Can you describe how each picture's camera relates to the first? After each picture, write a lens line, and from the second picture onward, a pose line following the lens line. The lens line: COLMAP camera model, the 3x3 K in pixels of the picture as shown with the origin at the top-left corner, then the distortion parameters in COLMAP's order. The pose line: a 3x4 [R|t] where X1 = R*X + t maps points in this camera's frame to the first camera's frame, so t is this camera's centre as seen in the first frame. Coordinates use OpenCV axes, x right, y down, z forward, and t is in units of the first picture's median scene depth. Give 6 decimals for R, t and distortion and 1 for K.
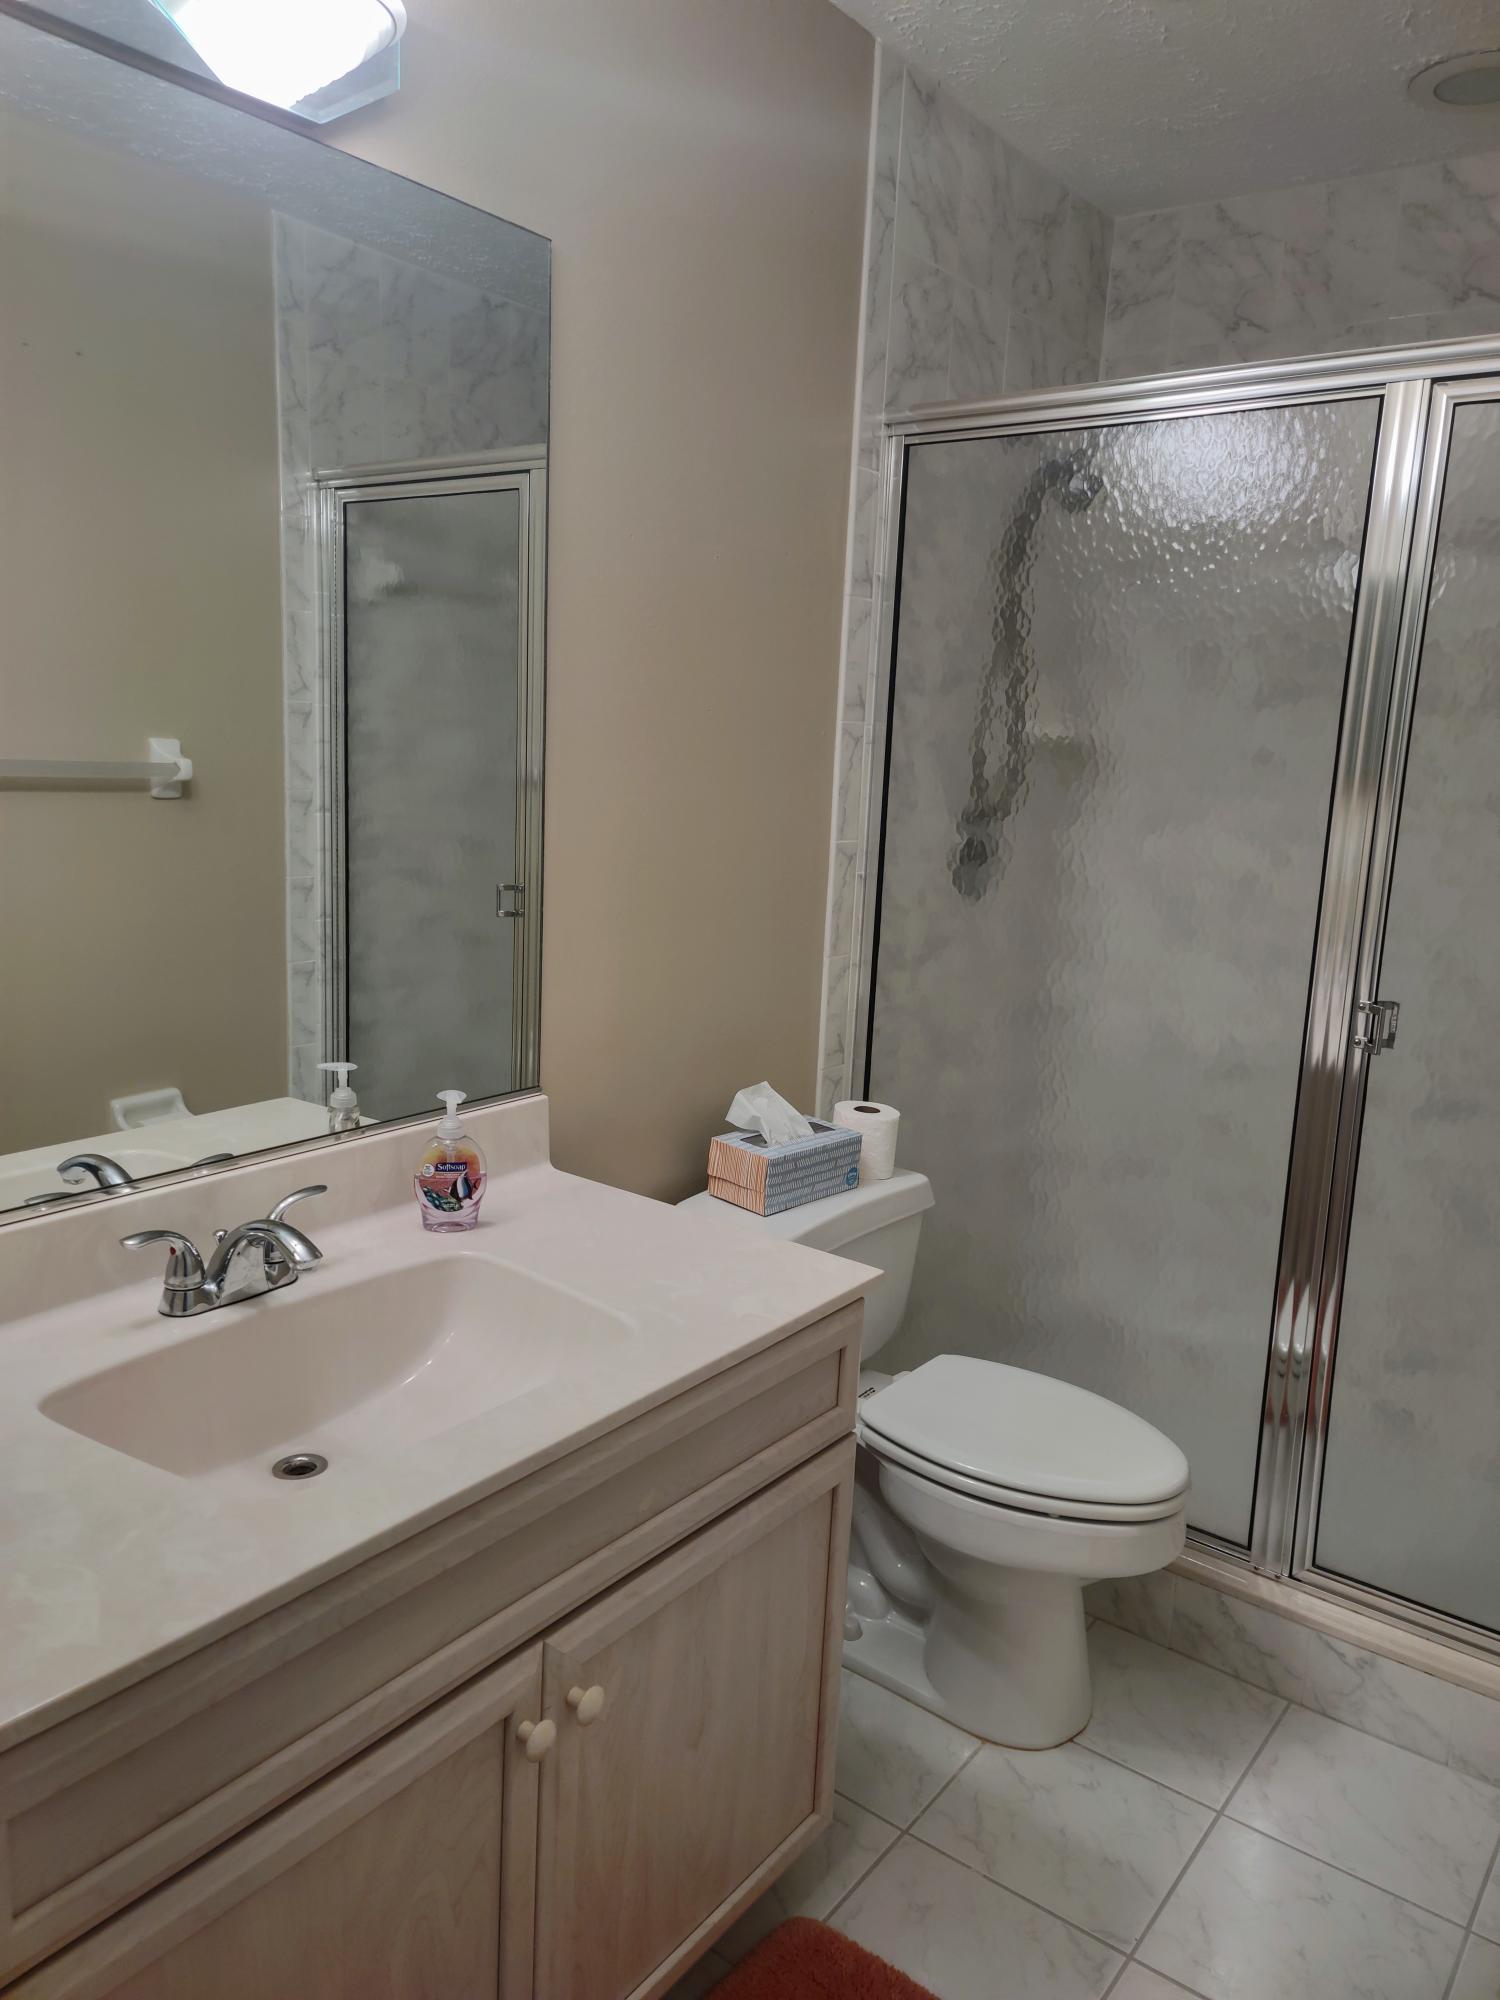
lens RADIAL K [[1464.2, 0, 746.5], [0, 1464.2, 995.5], [0, 0, 1]] dist [0.089505, -0.065173]
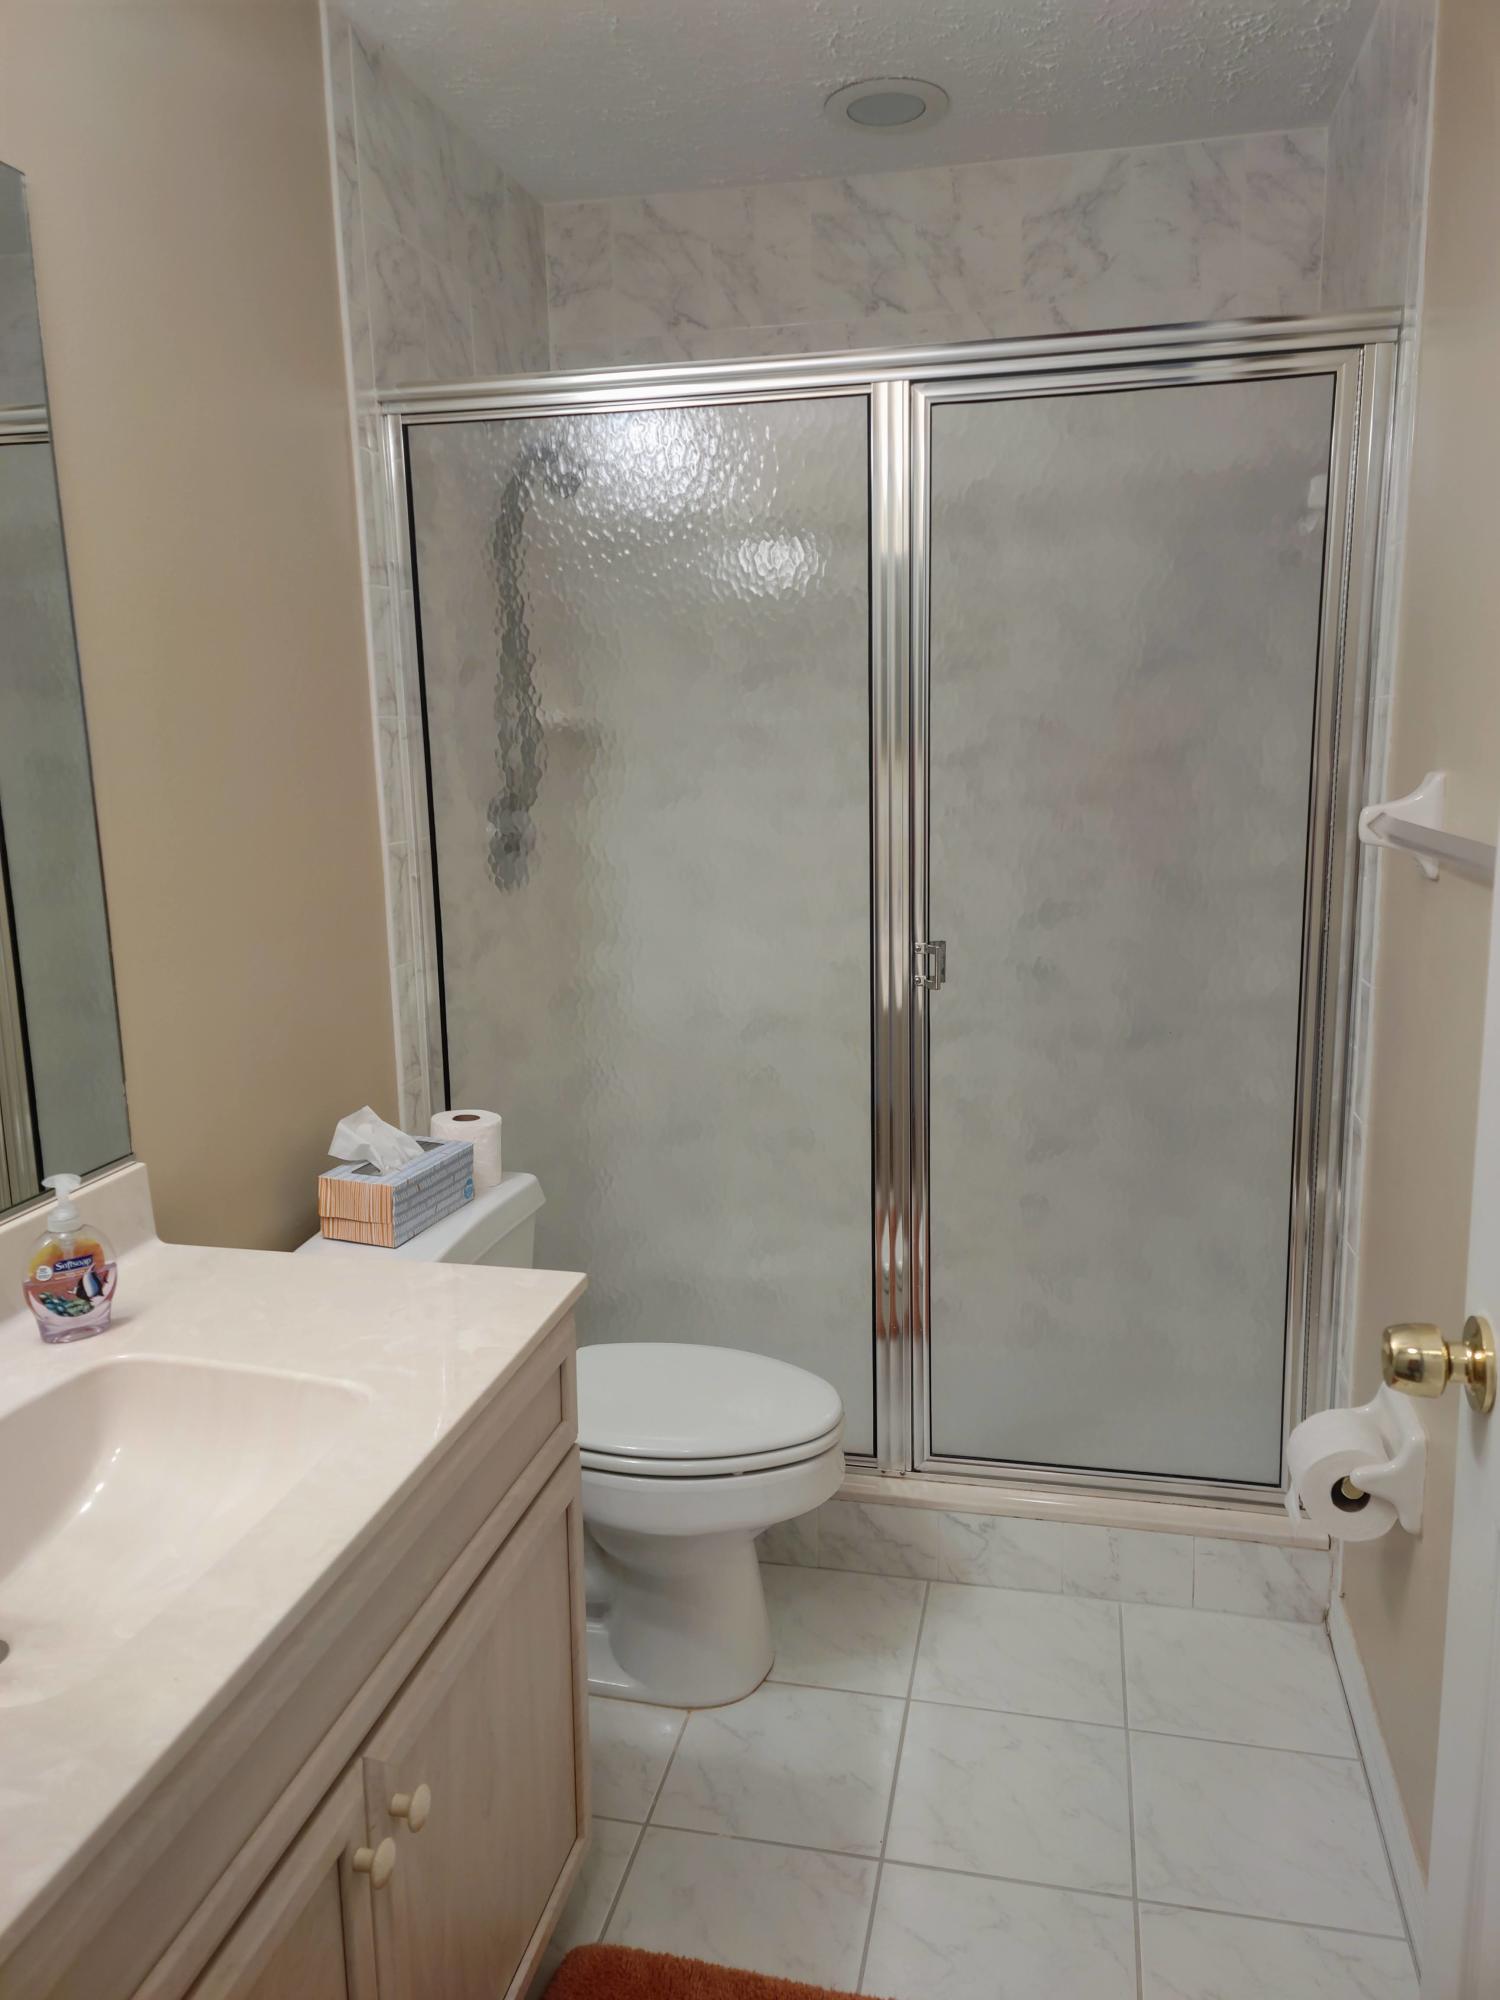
lens RADIAL K [[1463.9, 0, 754.4], [0, 1463.9, 1001.3], [0, 0, 1]] dist [0.067899, -0.008115]
pose [[0.907517, -0.135526, 0.397549, -0.128788], [0.130804, 0.990636, 0.039115, -0.012028], [-0.399127, 0.016503, 0.916747, 0.042606]]
